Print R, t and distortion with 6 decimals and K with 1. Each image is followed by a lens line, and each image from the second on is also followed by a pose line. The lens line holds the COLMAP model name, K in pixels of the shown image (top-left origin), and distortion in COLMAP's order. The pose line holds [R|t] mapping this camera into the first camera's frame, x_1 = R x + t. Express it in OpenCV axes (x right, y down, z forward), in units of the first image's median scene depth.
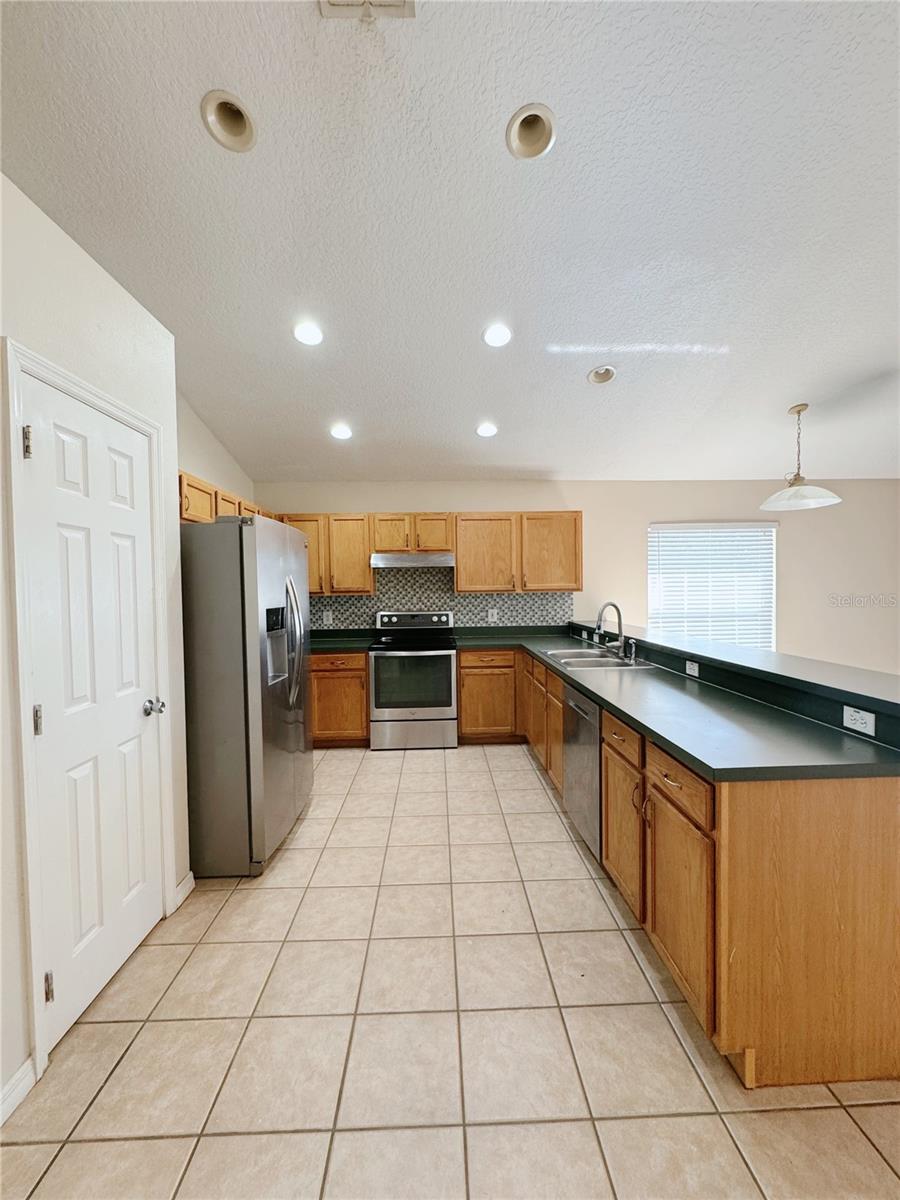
lens RADIAL K [[478.8, 0, 451.0], [0, 478.8, 601.4], [0, 0, 1]] dist [-0.005971, 0.000210]
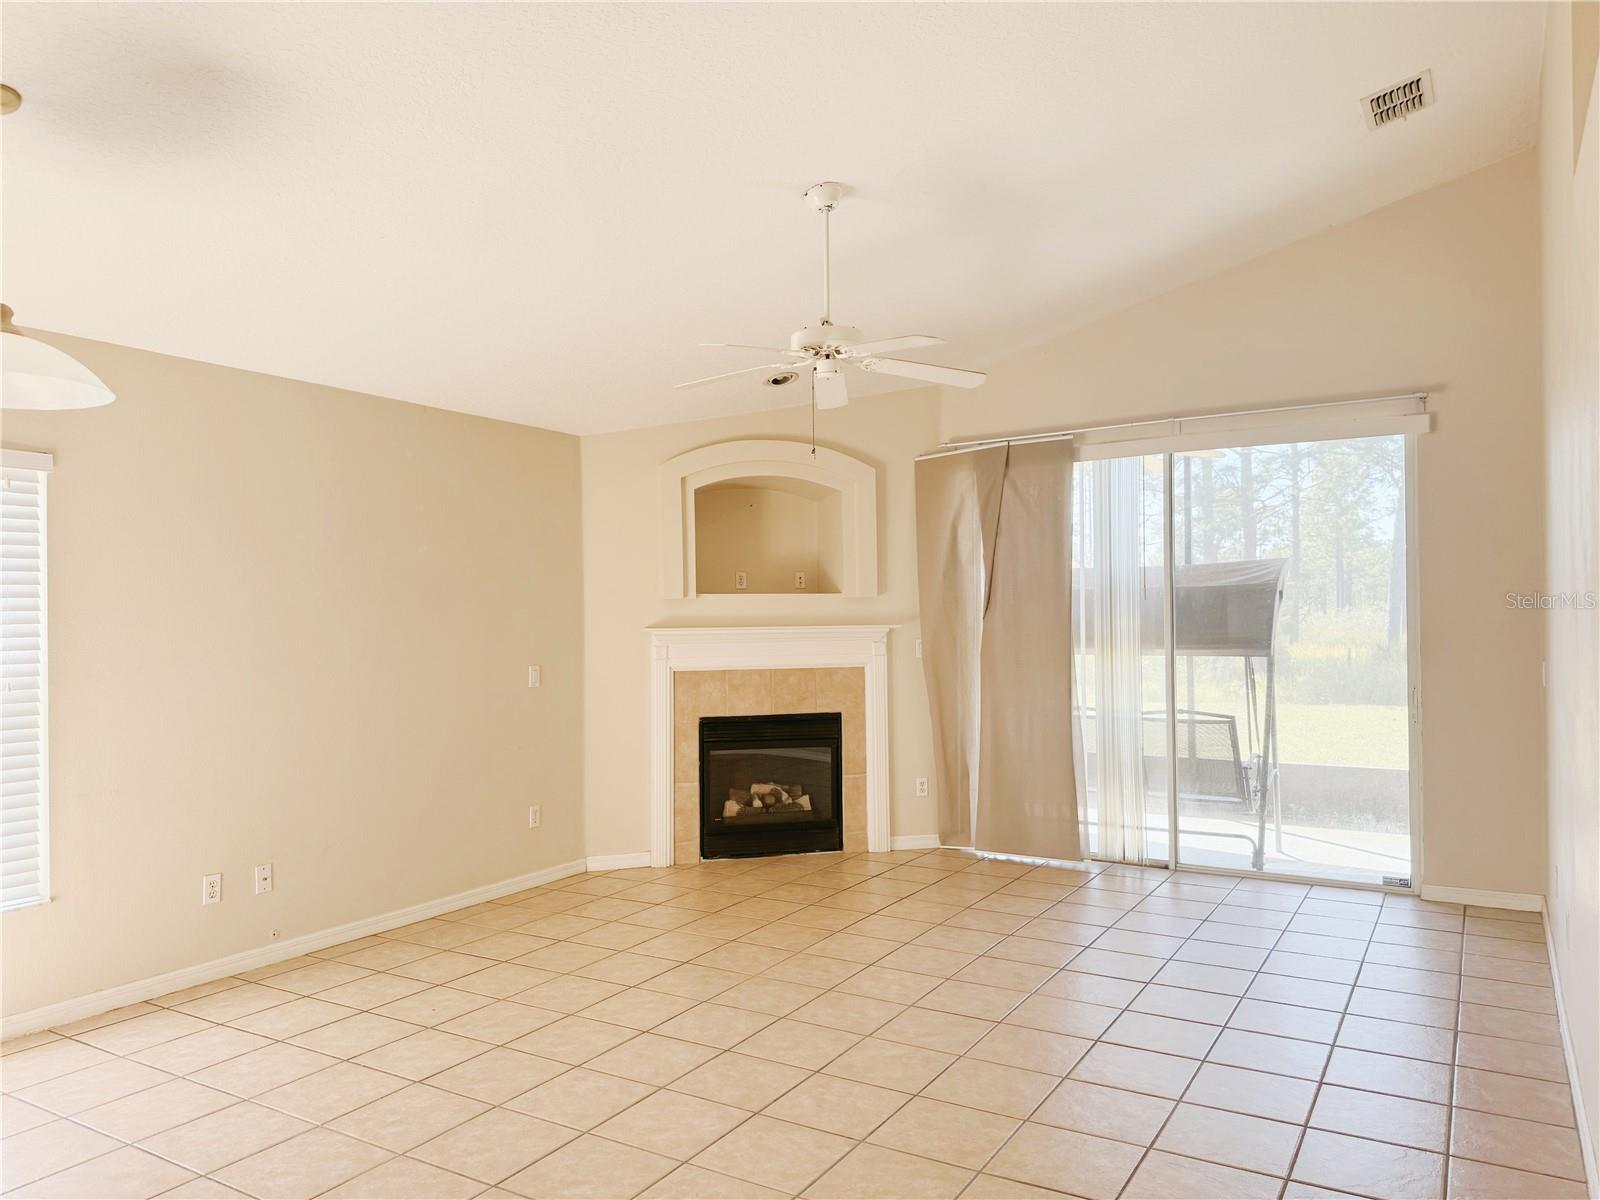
lens RADIAL K [[1130.7, 0, 789.8], [0, 1130.7, 611.0], [0, 0, 1]] dist [0.071165, -0.057118]
pose [[0.559186, 0.016092, 0.828886, 0.326365], [0.029910, 0.998769, -0.039568, -0.002737], [-0.828502, 0.046918, 0.558017, 0.102615]]
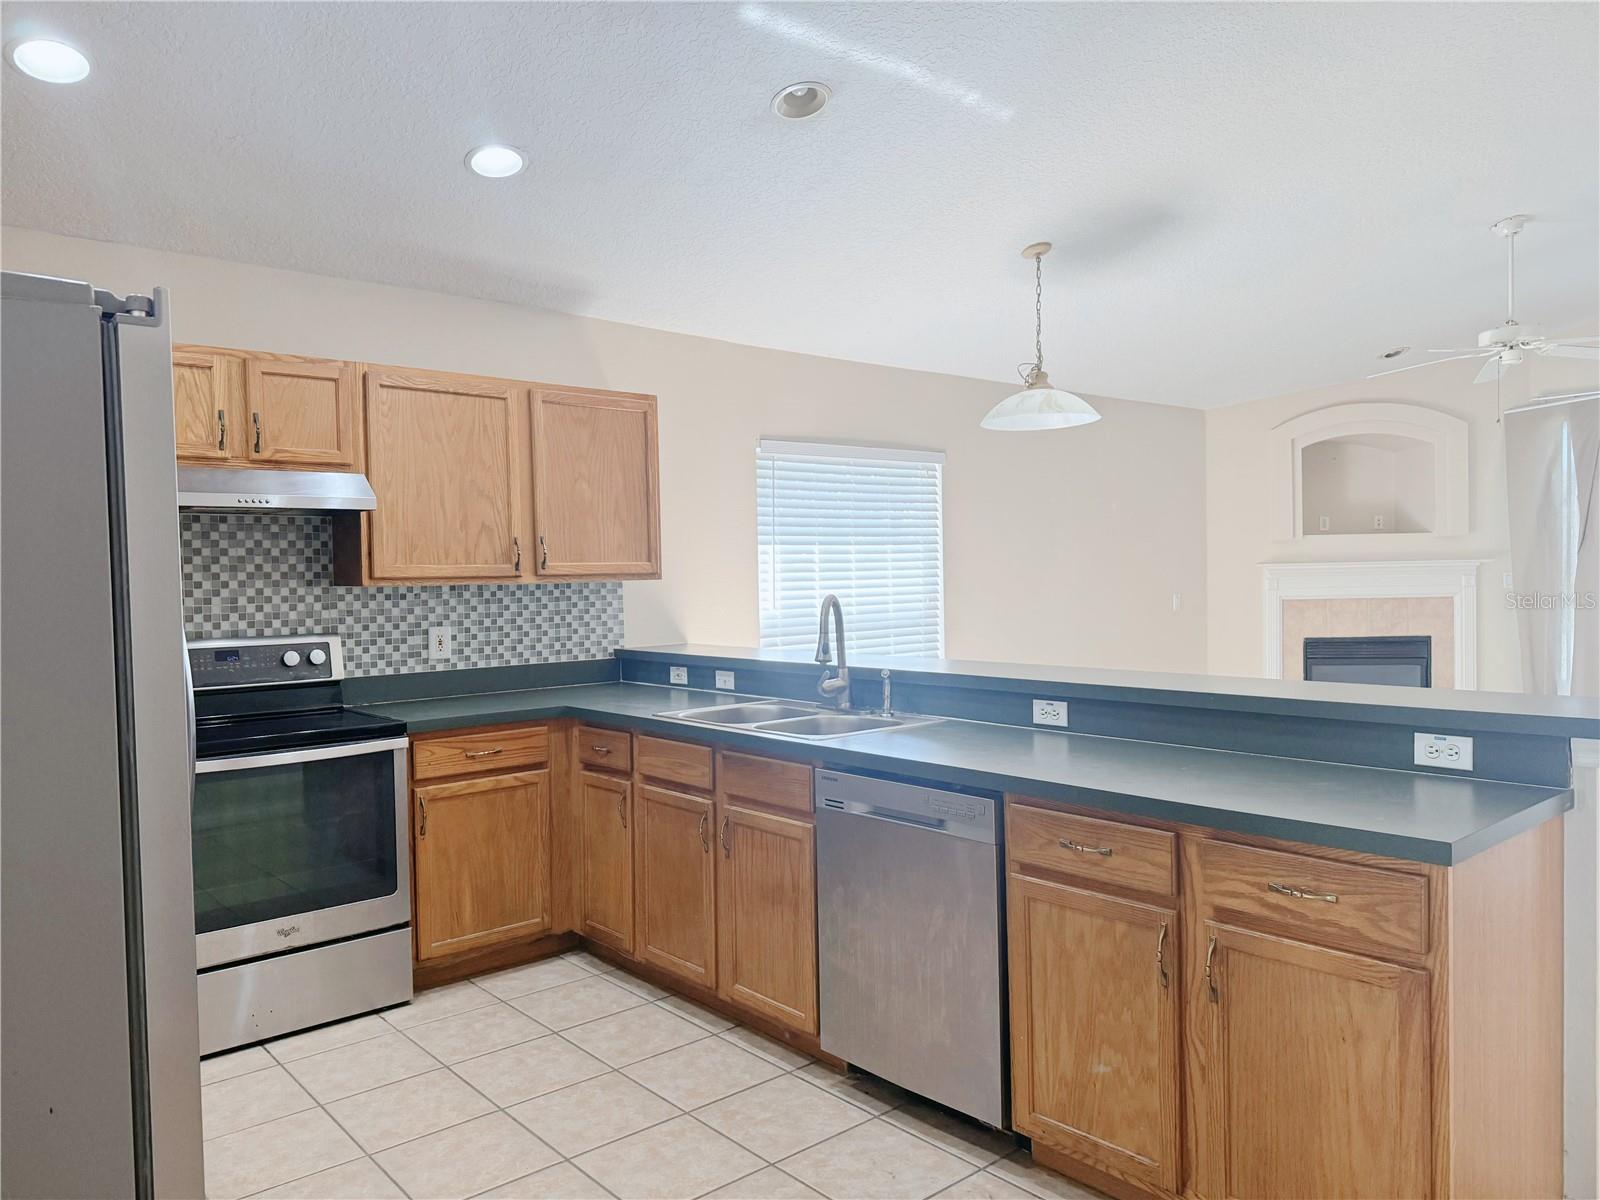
lens RADIAL K [[1130.7, 0, 799.0], [0, 1130.7, 604.1], [0, 0, 1]] dist [0.071165, -0.057118]
pose [[0.781150, -0.016258, 0.624131, -0.281636], [0.026290, 0.999631, -0.006864, 0.012874], [-0.623789, 0.021770, 0.781289, 0.111559]]
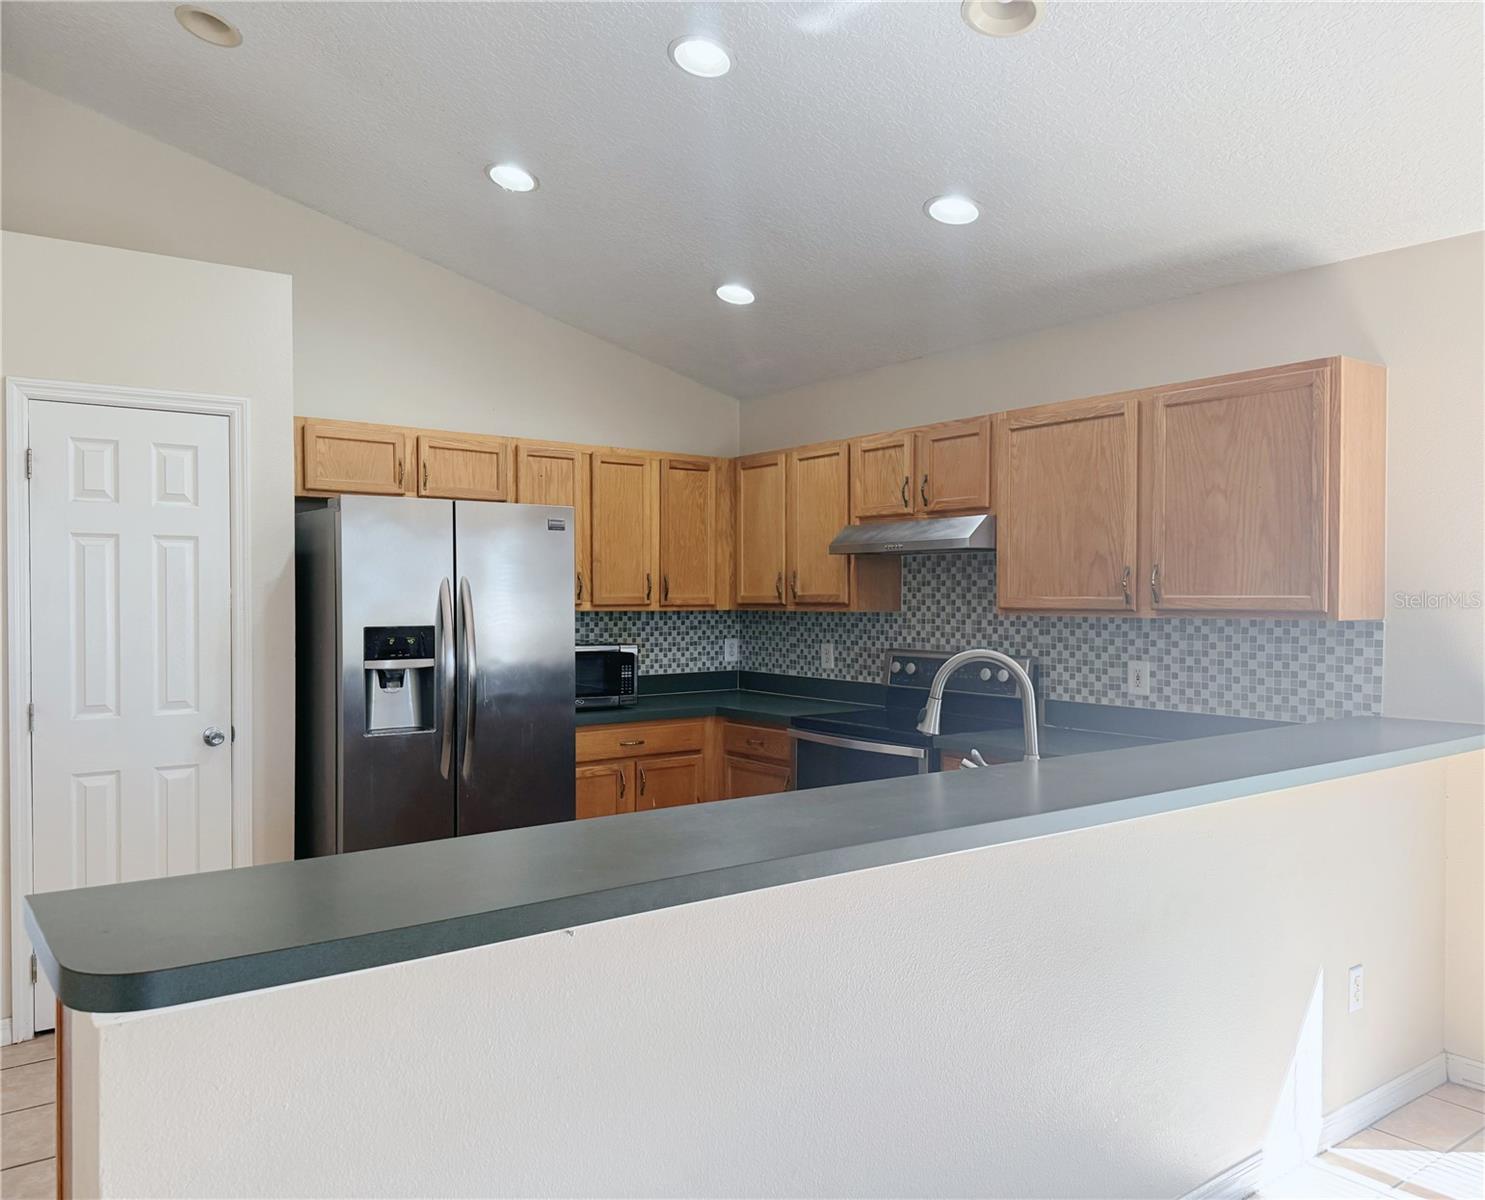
lens RADIAL K [[1113.1, 0, 677.3], [0, 1113.1, 596.5], [0, 0, 1]] dist [0.045129, -0.019090]
pose [[0.547242, 0.016760, -0.836806, 0.657879], [-0.031739, 0.999496, -0.000737, -0.022525], [0.836372, 0.026963, 0.547498, 0.261030]]
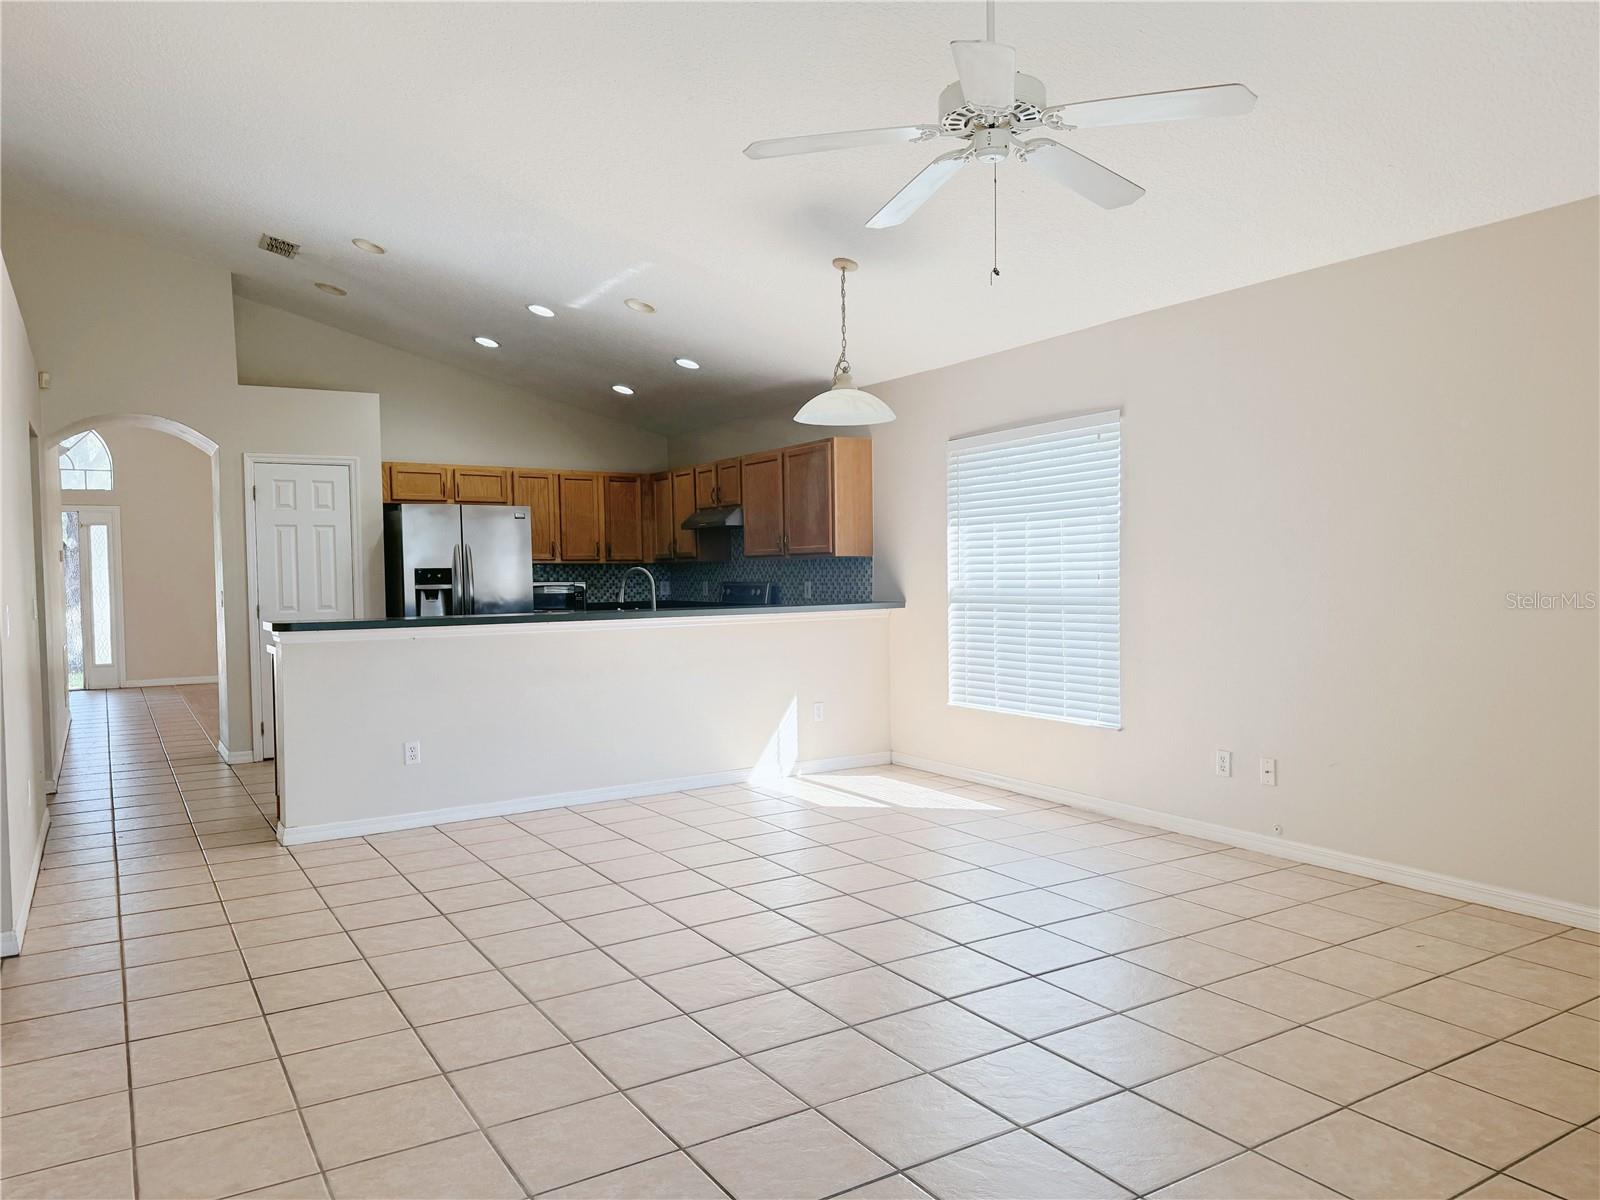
lens RADIAL K [[1130.7, 0, 804.7], [0, 1130.7, 597.5], [0, 0, 1]] dist [0.071165, -0.057118]
pose [[0.496418, 0.027324, -0.867654, 1.682537], [-0.018623, 0.999610, 0.020825, 0.005311], [0.867884, 0.005821, 0.496733, 0.171582]]
